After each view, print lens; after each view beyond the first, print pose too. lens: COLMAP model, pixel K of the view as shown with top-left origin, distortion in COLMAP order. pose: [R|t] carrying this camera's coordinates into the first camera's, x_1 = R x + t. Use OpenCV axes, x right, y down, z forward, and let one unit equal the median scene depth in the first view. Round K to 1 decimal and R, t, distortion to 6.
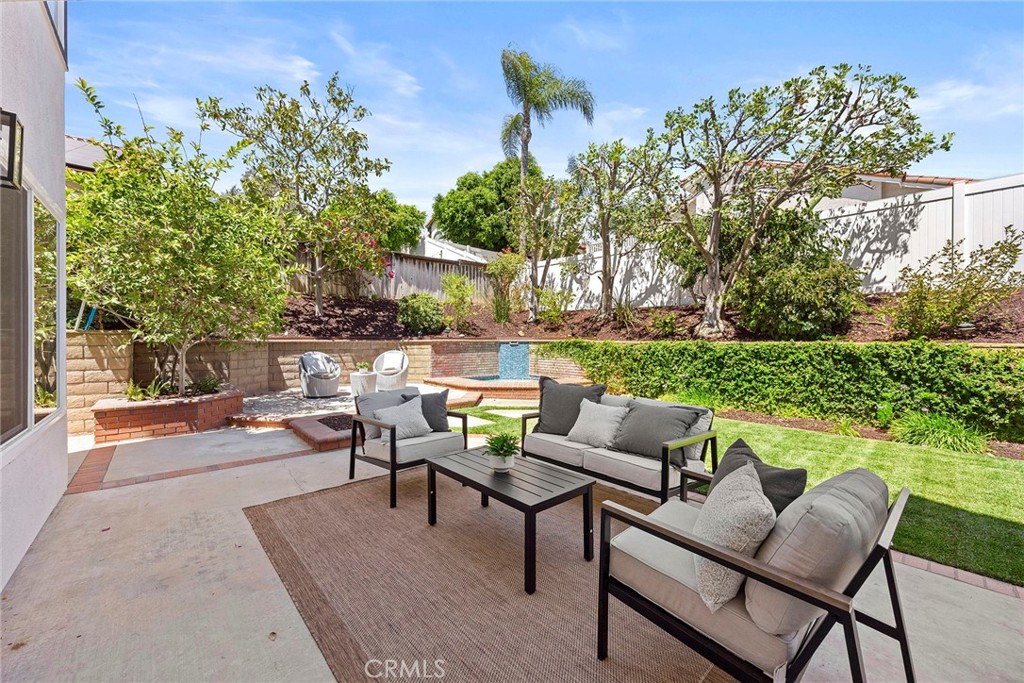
lens RADIAL K [[400.5, 0, 509.5], [0, 400.5, 343.9], [0, 0, 1]] dist [-0.001970, -0.000434]
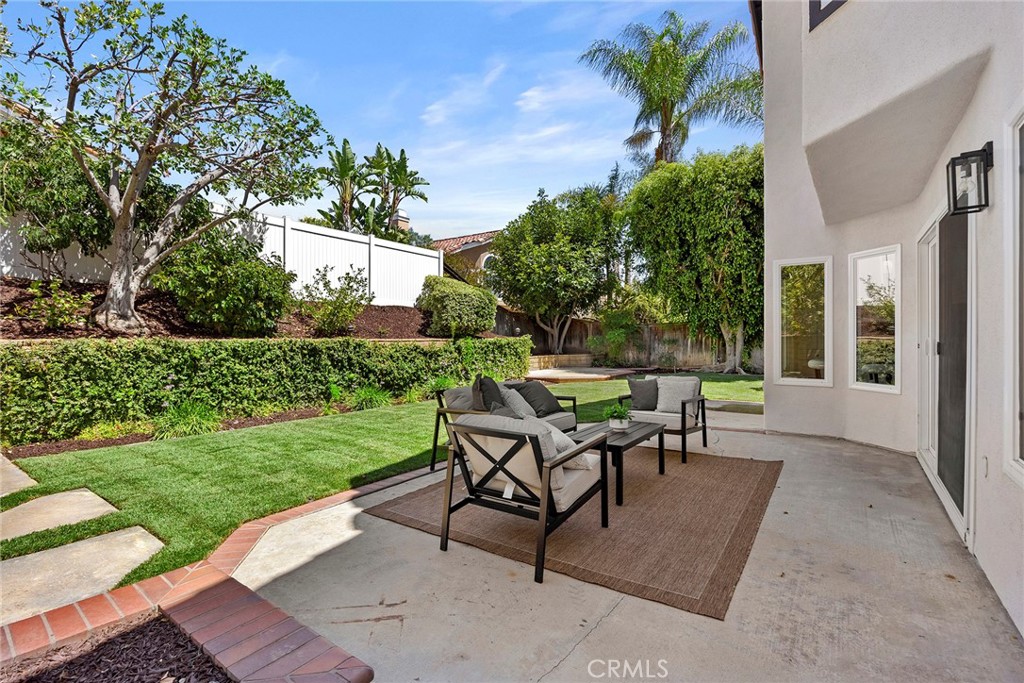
lens RADIAL K [[474.1, 0, 510.4], [0, 474.1, 337.6], [0, 0, 1]] dist [-0.016398, 0.000172]
pose [[-0.235177, -0.001817, 0.971951, -0.391477], [0.011232, 0.999926, 0.004587, -0.004398], [-0.971888, 0.011996, -0.235139, 0.451355]]
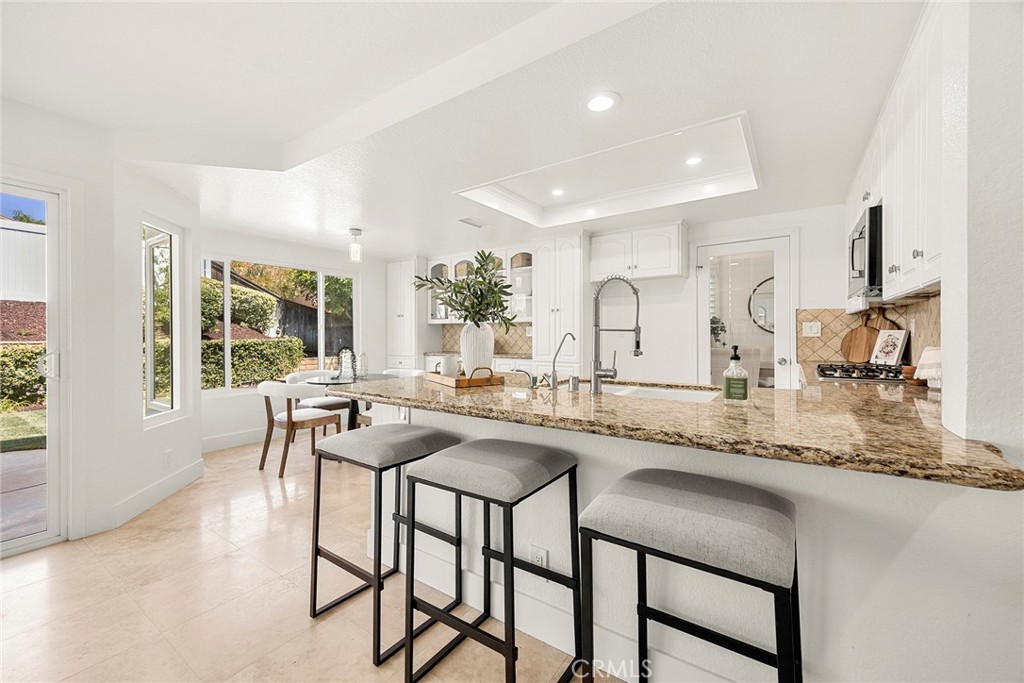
lens RADIAL K [[410.2, 0, 514.3], [0, 410.2, 334.7], [0, 0, 1]] dist [-0.001278, -0.000221]
pose [[-0.261958, 0.001534, 0.965078, -0.349162], [0.010982, 0.999939, 0.001391, -0.003498], [-0.965017, 0.010963, -0.261959, -0.262912]]
